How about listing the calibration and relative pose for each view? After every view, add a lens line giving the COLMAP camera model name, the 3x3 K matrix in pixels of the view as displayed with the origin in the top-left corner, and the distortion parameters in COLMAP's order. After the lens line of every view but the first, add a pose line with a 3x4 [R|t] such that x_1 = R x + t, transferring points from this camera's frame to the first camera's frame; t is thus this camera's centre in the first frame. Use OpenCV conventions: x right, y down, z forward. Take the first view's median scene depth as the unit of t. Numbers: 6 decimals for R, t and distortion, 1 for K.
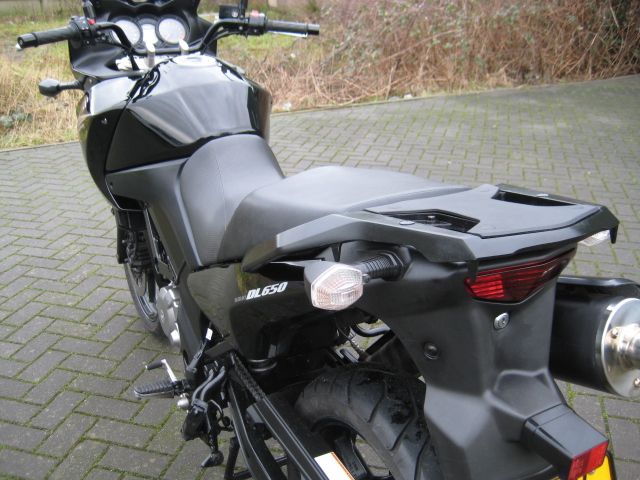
lens RADIAL K [[658.0, 0, 320.0], [0, 658.0, 240.0], [0, 0, 1]] dist [-0.079778, 0.024167]
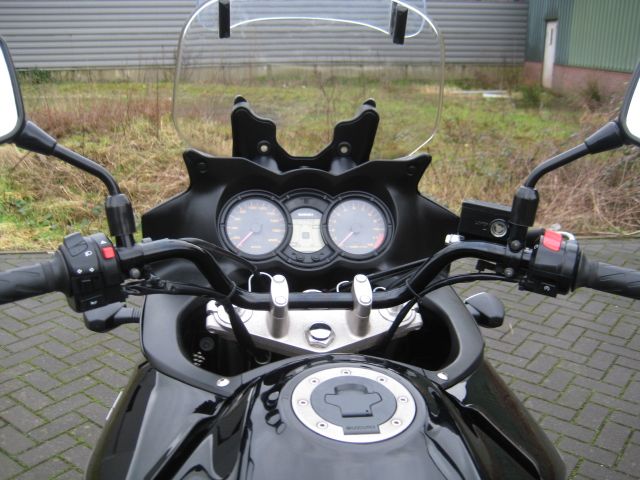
lens RADIAL K [[658.0, 0, 320.0], [0, 658.0, 240.0], [0, 0, 1]] dist [-0.079778, 0.024167]
pose [[0.922376, 0.139279, -0.360310, -0.056352], [-0.174858, 0.982247, -0.067937, -0.189848], [0.344452, 0.125666, 0.930355, 0.383053]]
